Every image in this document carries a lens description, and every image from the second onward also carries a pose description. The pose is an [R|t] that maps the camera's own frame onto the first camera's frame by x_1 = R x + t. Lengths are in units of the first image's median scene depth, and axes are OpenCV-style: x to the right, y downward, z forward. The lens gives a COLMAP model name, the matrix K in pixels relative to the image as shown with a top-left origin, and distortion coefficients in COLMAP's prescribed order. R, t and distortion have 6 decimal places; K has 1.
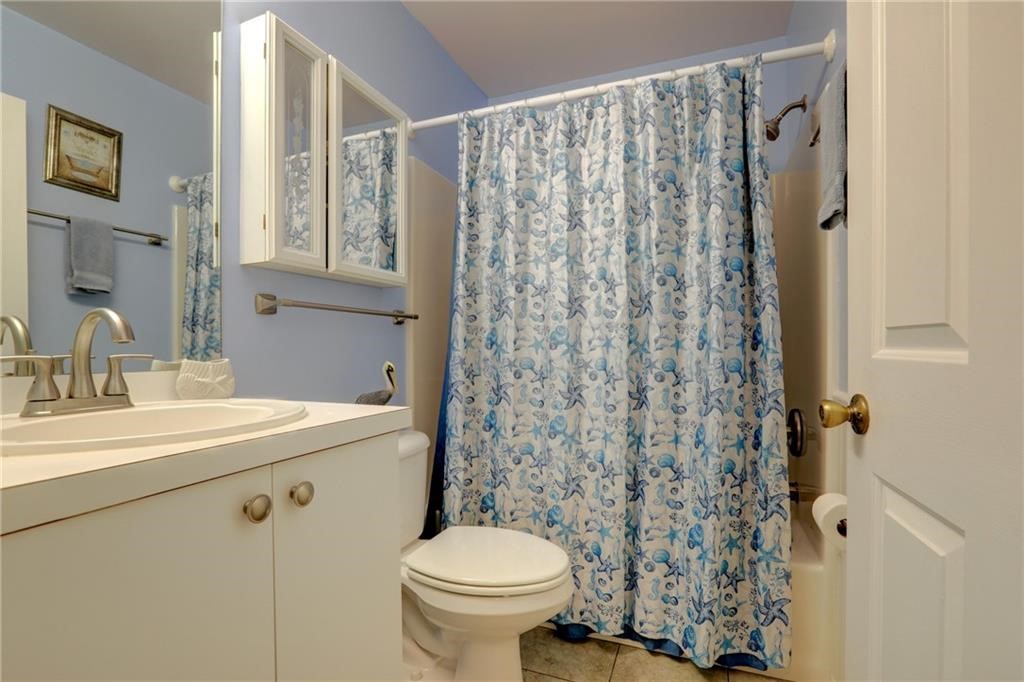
lens RADIAL K [[458.6, 0, 509.3], [0, 458.6, 347.5], [0, 0, 1]] dist [-0.009937, 0.000819]
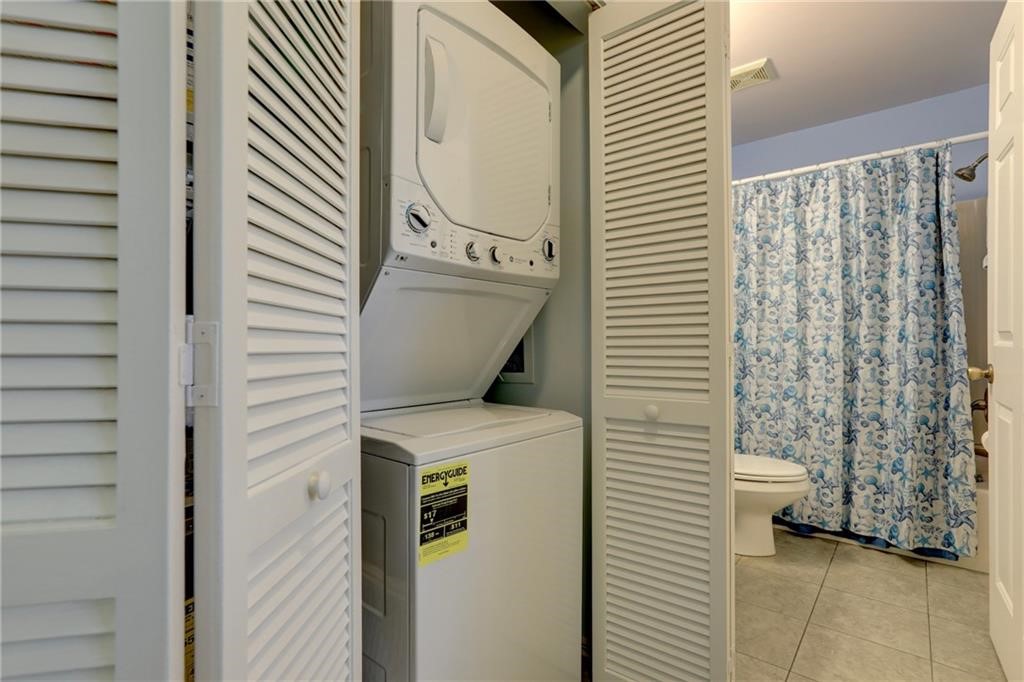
lens RADIAL K [[506.8, 0, 515.0], [0, 506.8, 341.3], [0, 0, 1]] dist [0.019050, 0.004913]
pose [[0.964420, -0.002732, -0.264360, -0.342773], [0.002089, 0.999994, -0.002715, 0.003482], [0.264366, 0.002066, 0.964420, -0.920426]]
